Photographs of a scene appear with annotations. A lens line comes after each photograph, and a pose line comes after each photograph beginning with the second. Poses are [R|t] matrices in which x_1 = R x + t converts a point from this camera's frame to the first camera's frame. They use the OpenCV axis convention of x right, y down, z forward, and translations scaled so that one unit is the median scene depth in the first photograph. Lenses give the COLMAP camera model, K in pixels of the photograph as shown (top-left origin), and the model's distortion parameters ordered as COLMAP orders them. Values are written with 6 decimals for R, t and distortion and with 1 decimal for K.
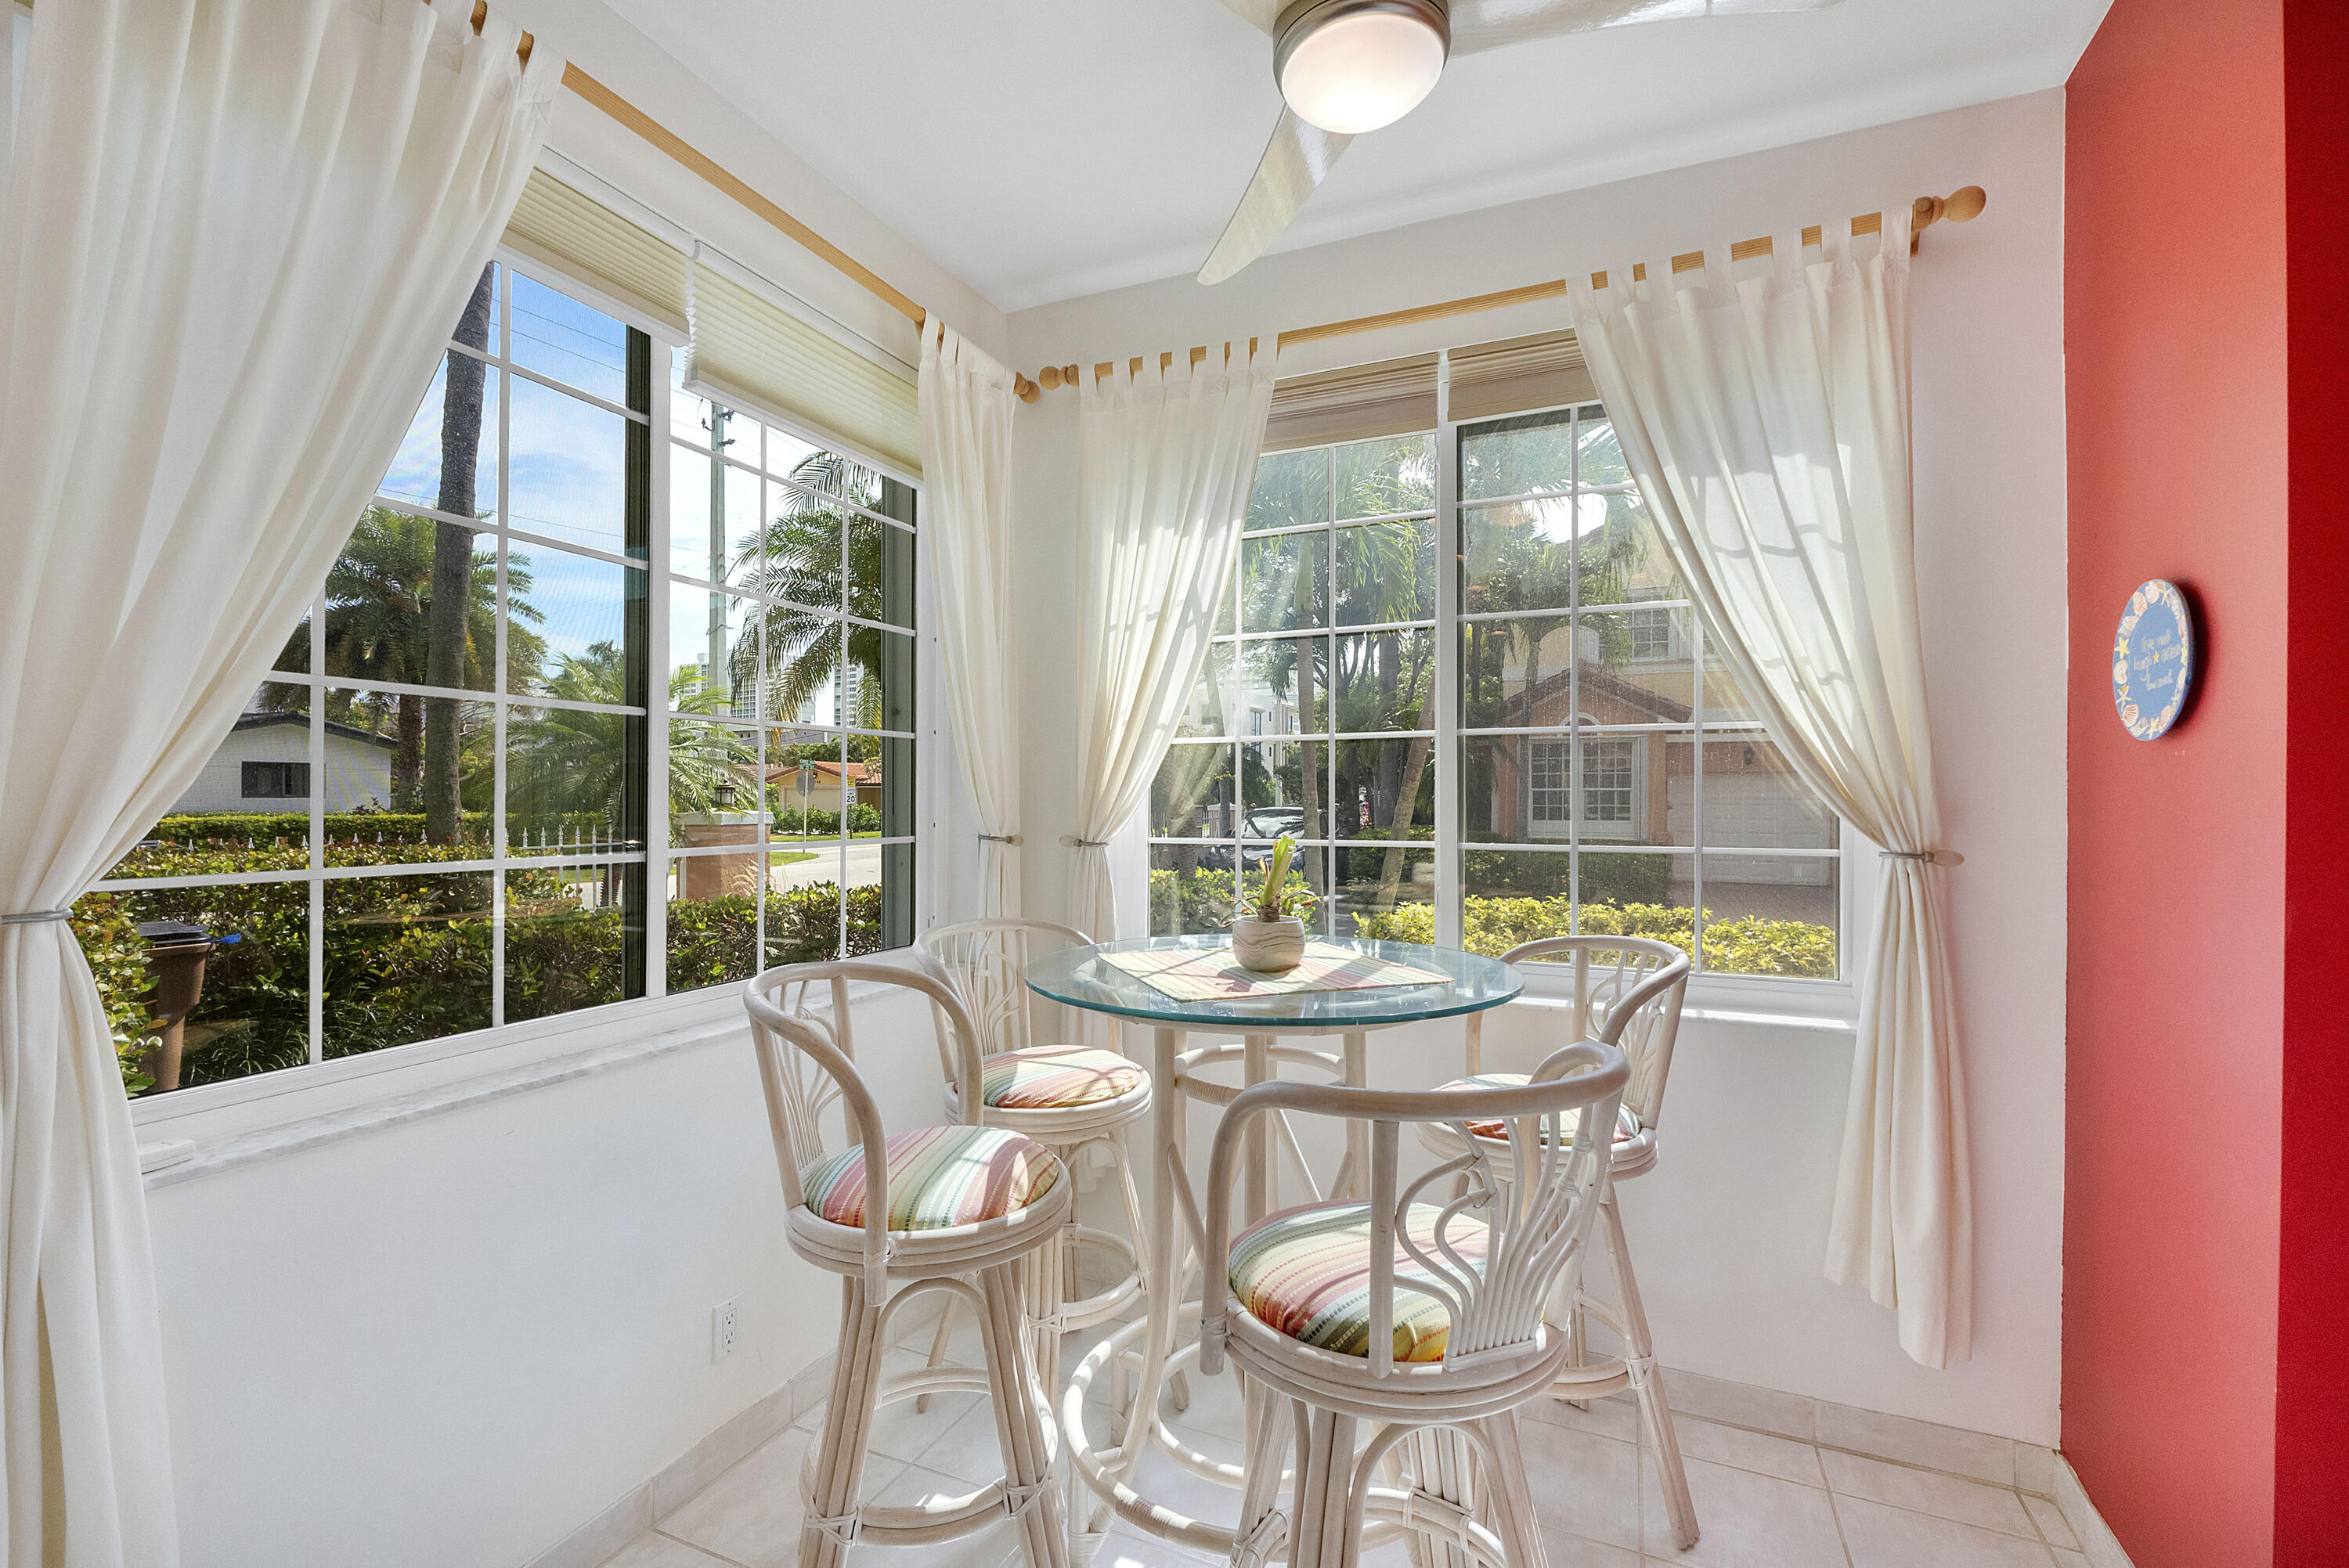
lens RADIAL K [[1002.8, 0, 1167.0], [0, 1002.8, 803.6], [0, 0, 1]] dist [-0.011167, -0.000089]
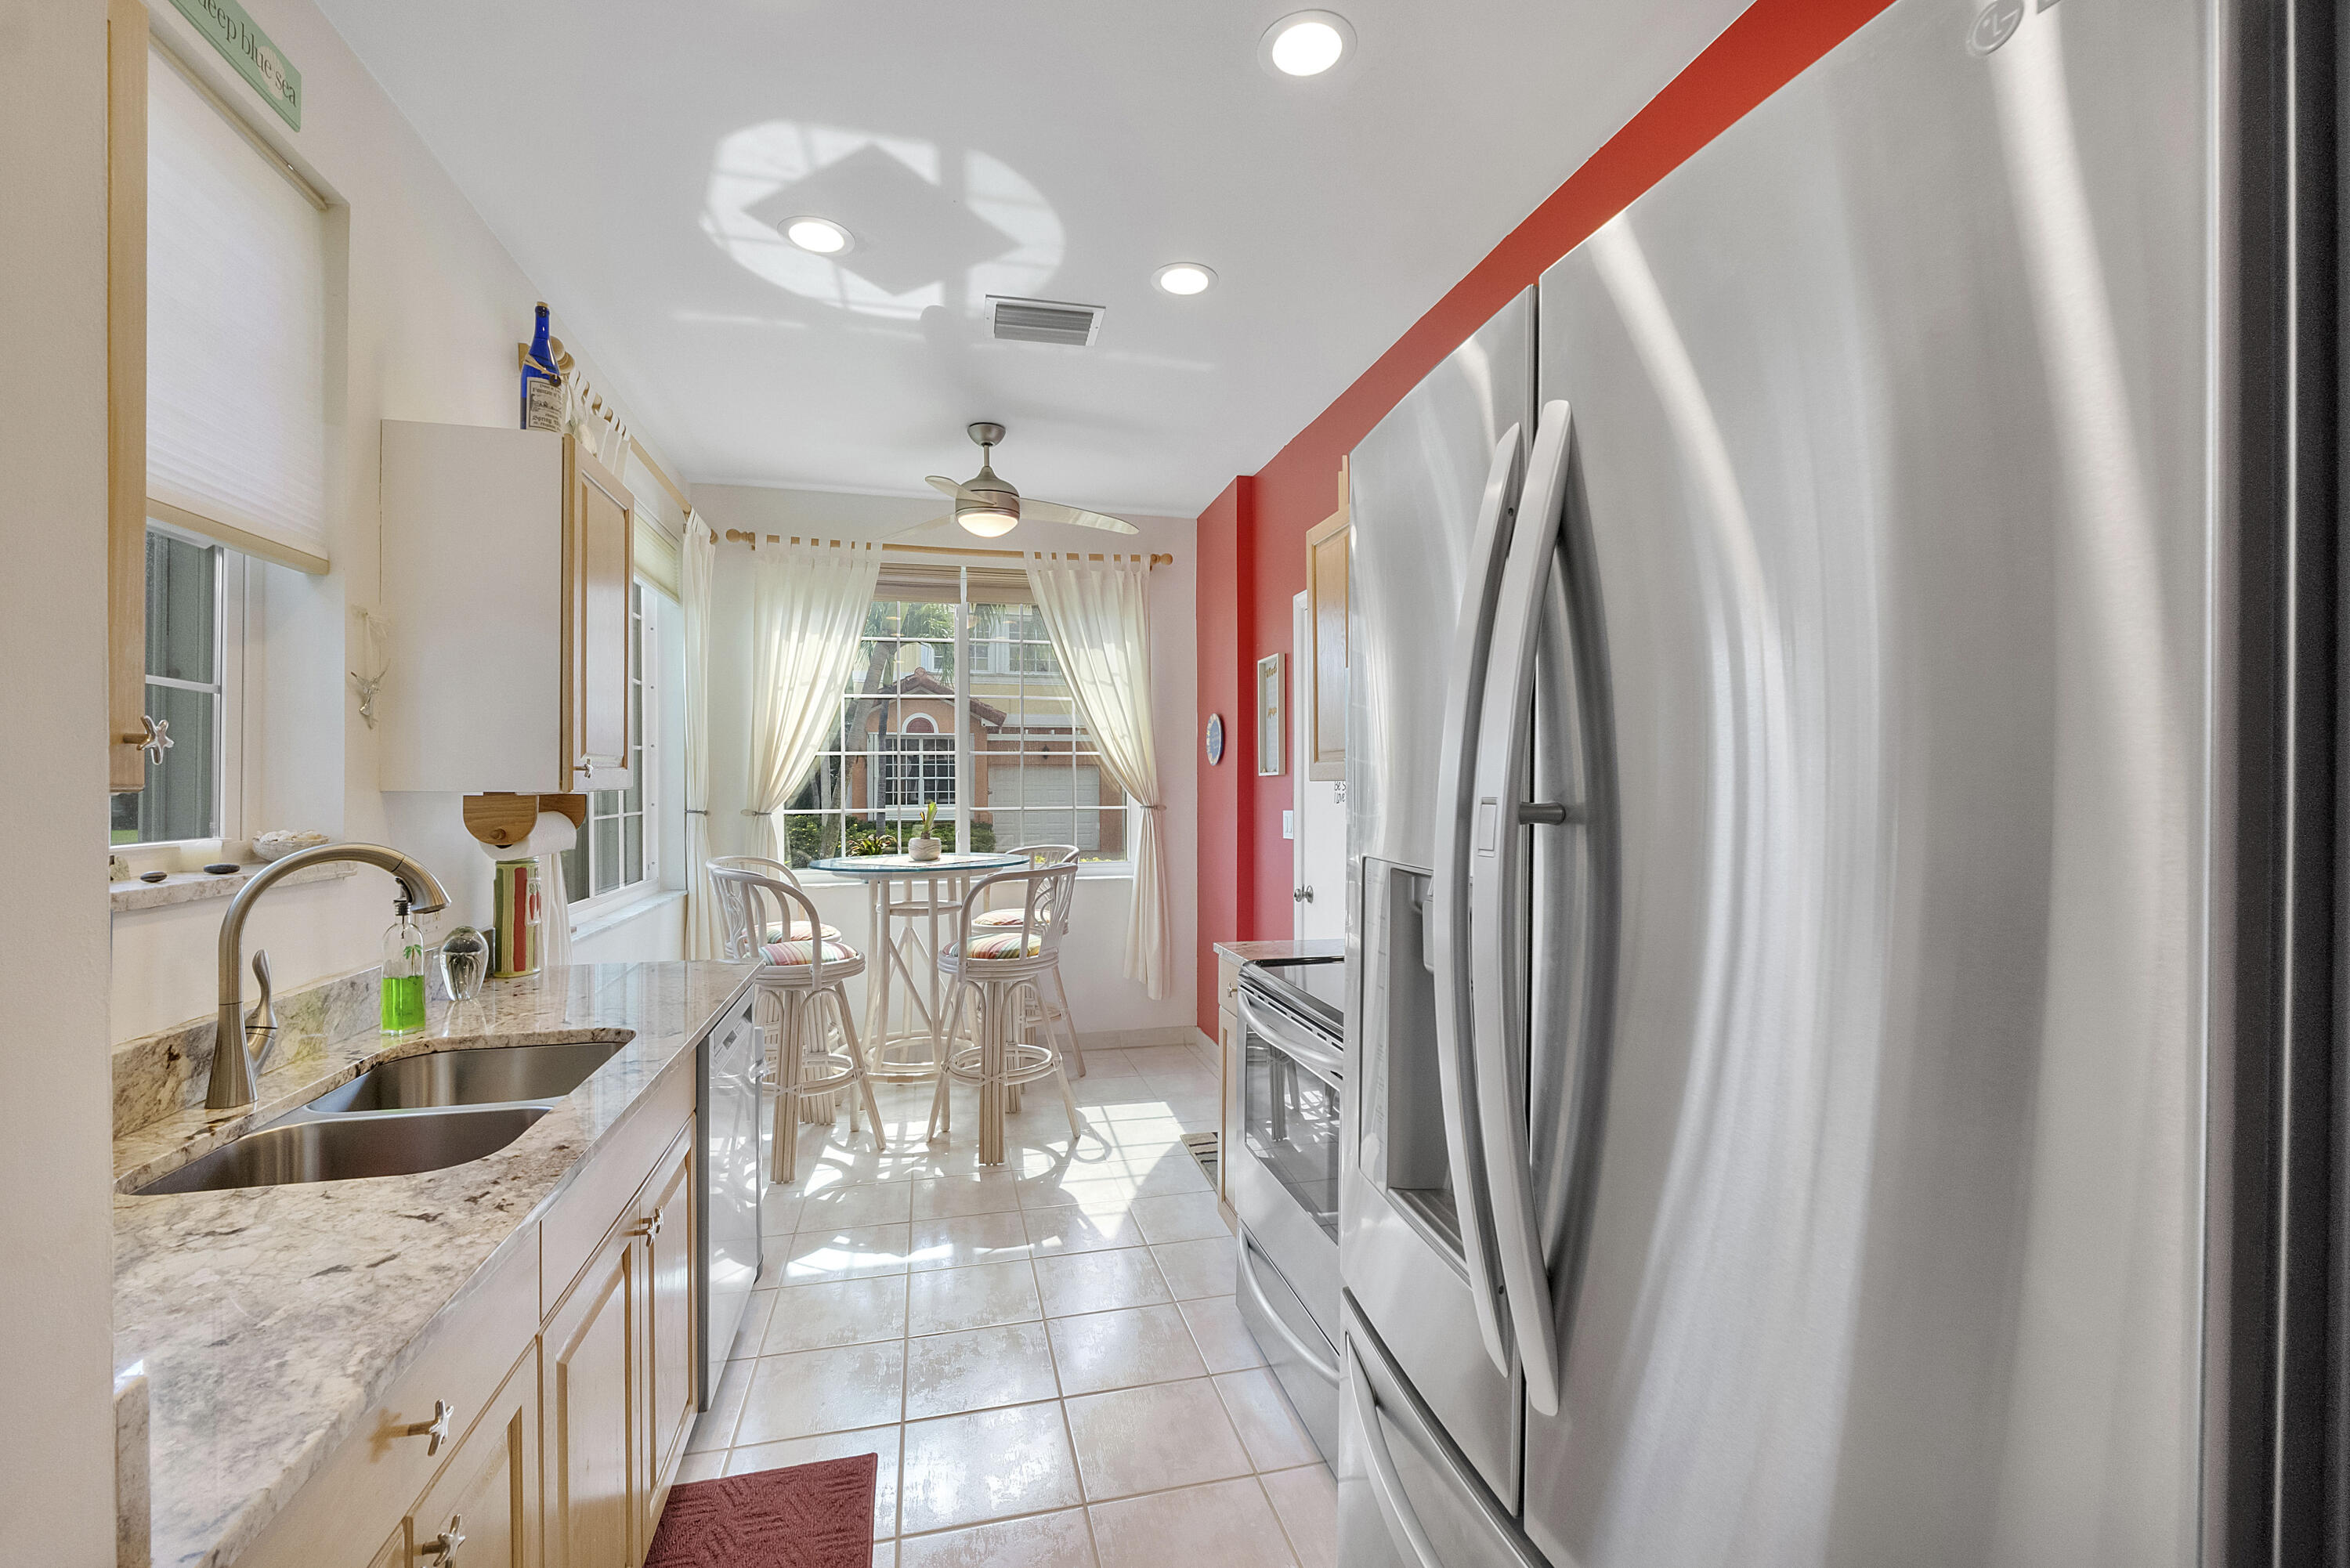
lens RADIAL K [[1003.3, 0, 1176.4], [0, 1003.3, 783.5], [0, 0, 1]] dist [-0.011167, -0.000089]
pose [[0.788477, -0.007286, 0.615021, -0.750179], [0.005396, 0.999973, 0.004929, -0.018063], [-0.615040, -0.000567, 0.788496, -1.025327]]
